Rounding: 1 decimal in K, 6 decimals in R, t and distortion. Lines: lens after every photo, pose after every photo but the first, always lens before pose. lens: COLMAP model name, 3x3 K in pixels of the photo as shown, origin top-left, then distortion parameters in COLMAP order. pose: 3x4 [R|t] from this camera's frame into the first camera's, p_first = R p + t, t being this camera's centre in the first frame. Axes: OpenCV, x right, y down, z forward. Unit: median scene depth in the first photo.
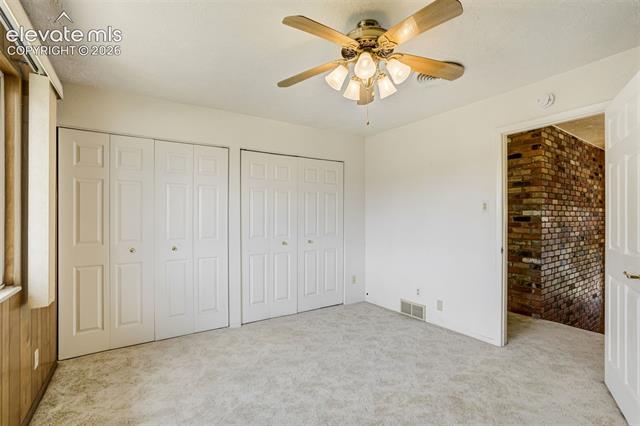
lens RADIAL K [[295.1, 0, 320.6], [0, 295.1, 215.7], [0, 0, 1]] dist [-0.016261, 0.000848]
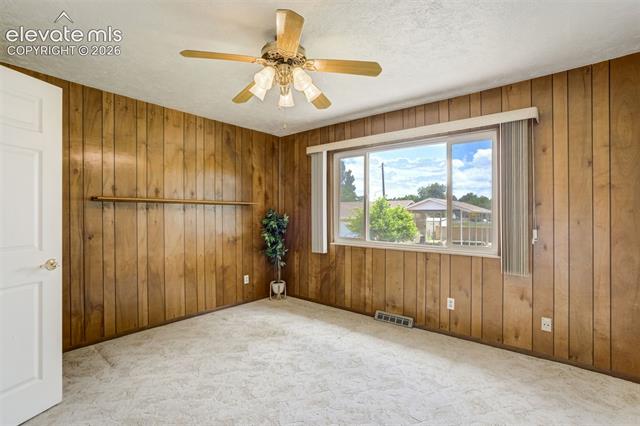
lens RADIAL K [[295.1, 0, 320.2], [0, 295.1, 211.9], [0, 0, 1]] dist [-0.016261, 0.000848]
pose [[-0.958019, 0.004439, -0.286669, 0.297812], [0.005528, 0.999980, -0.002986, -0.003069], [0.286650, -0.004446, -0.958025, 1.703933]]
